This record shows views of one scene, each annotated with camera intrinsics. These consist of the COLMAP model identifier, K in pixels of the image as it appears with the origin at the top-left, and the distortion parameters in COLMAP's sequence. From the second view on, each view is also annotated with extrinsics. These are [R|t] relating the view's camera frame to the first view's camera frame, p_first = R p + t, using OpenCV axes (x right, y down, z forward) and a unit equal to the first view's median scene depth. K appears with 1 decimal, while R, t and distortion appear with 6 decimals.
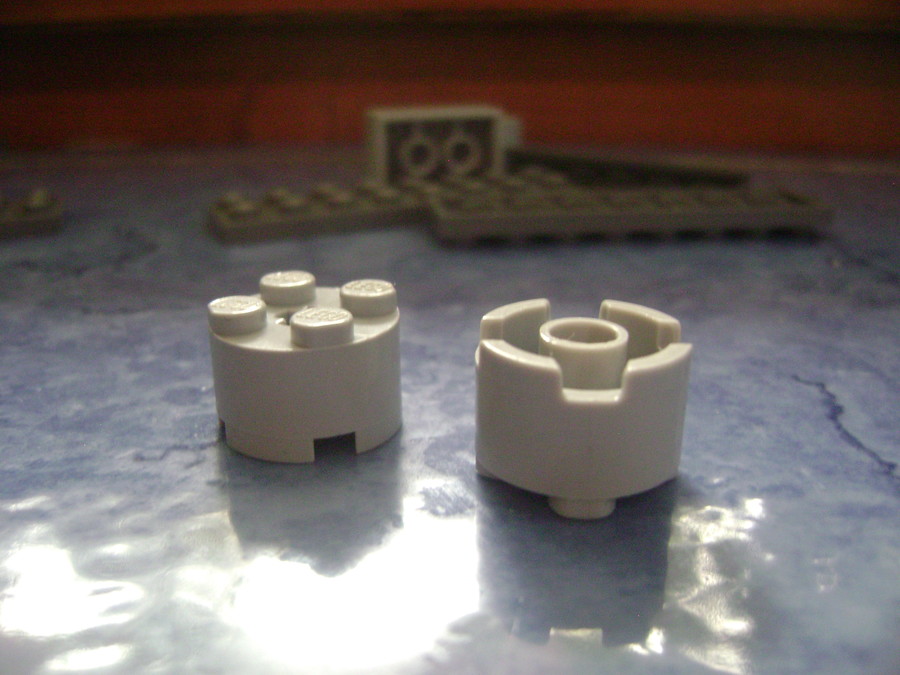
lens RADIAL K [[927.1, 0, 449.2], [0, 927.1, 335.8], [0, 0, 1]] dist [-0.149790, 0.000000]
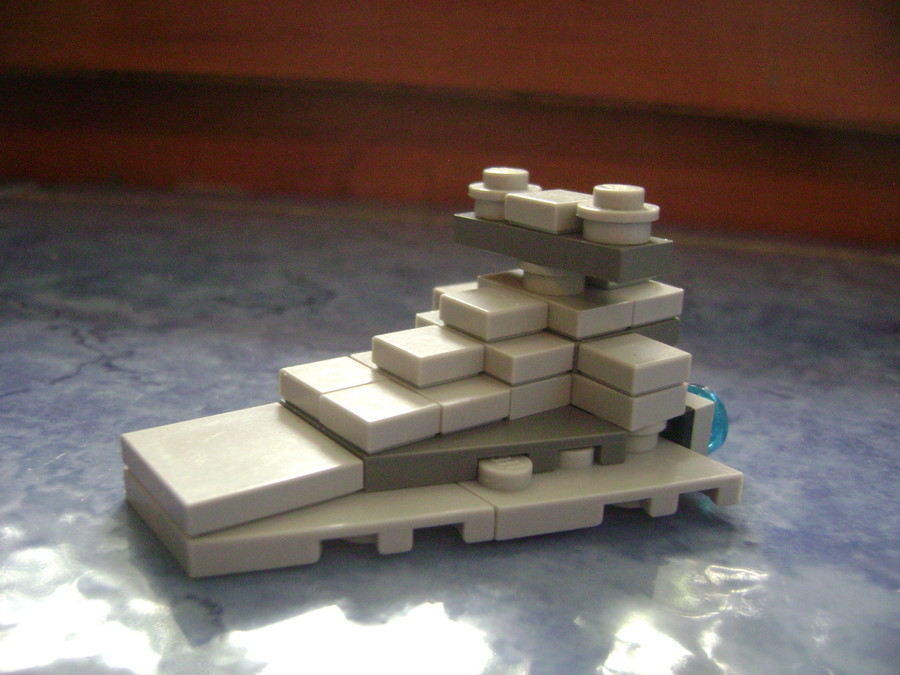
lens RADIAL K [[927.1, 0, 456.3], [0, 927.1, 334.7], [0, 0, 1]] dist [-0.149790, 0.000000]
pose [[0.997531, 0.068935, 0.013441, -0.262216], [-0.067992, 0.995811, -0.061140, 0.018940], [-0.017599, 0.060076, 0.998039, -0.206020]]
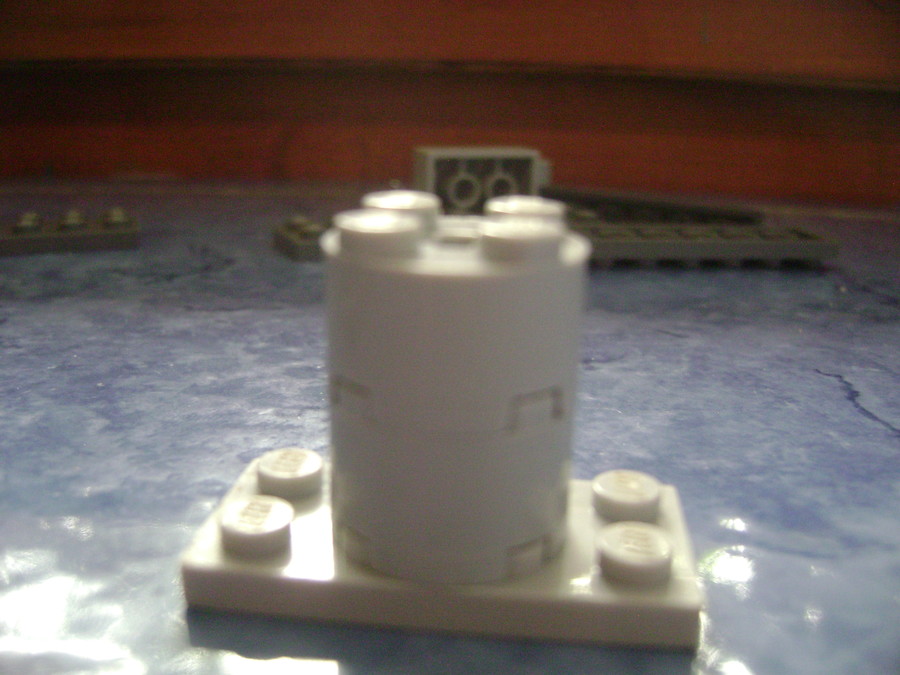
lens RADIAL K [[927.1, 0, 456.8], [0, 927.1, 336.8], [0, 0, 1]] dist [-0.149790, 0.000000]
pose [[0.999488, 0.024044, 0.021105, -0.105388], [-0.022822, 0.998151, -0.056327, 0.072758], [-0.022420, 0.055817, 0.998189, -0.157848]]
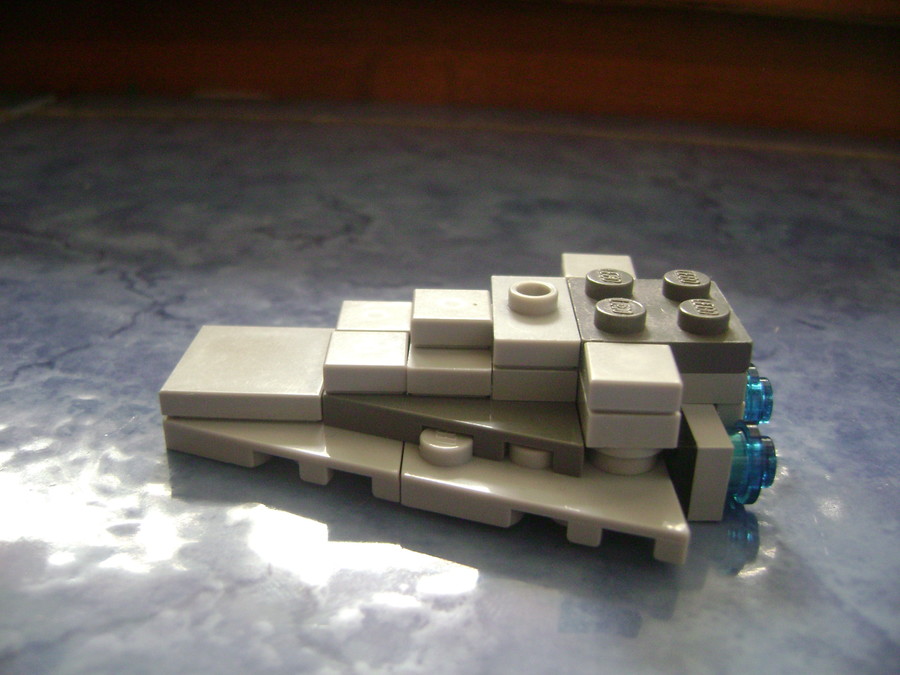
lens RADIAL K [[927.1, 0, 453.1], [0, 927.1, 338.4], [0, 0, 1]] dist [-0.149790, 0.000000]
pose [[0.998866, 0.047245, 0.005822, -0.311799], [-0.047562, 0.995553, 0.081314, -0.067976], [-0.001955, -0.081499, 0.996672, -0.241153]]
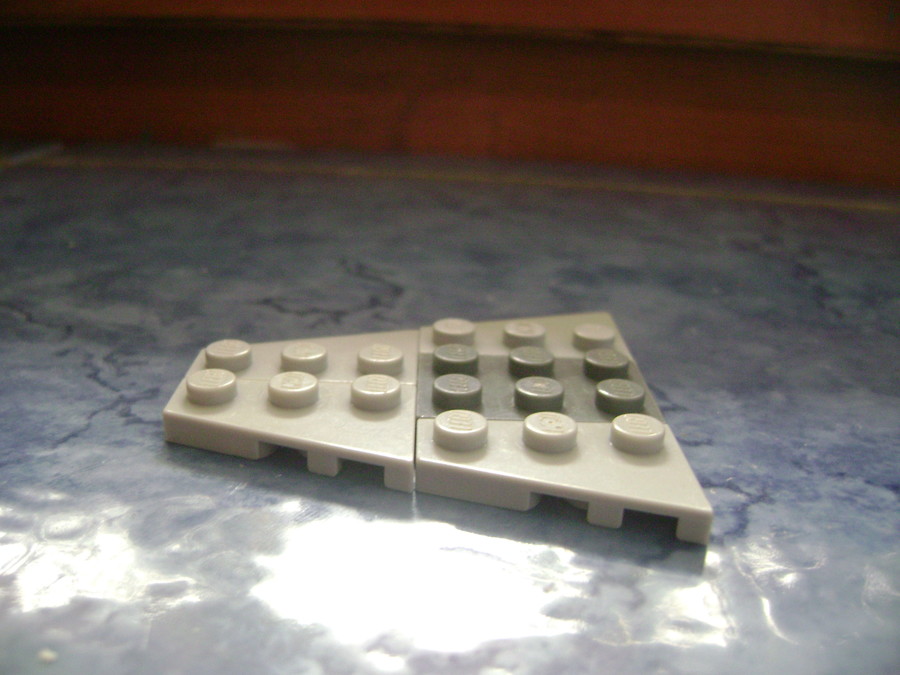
lens RADIAL K [[927.1, 0, 448.3], [0, 927.1, 335.6], [0, 0, 1]] dist [-0.149790, 0.000000]
pose [[0.997481, 0.058582, -0.039989, -0.333454], [-0.057870, 0.998148, 0.018740, -0.100974], [0.041013, -0.016379, 0.999024, 0.065903]]
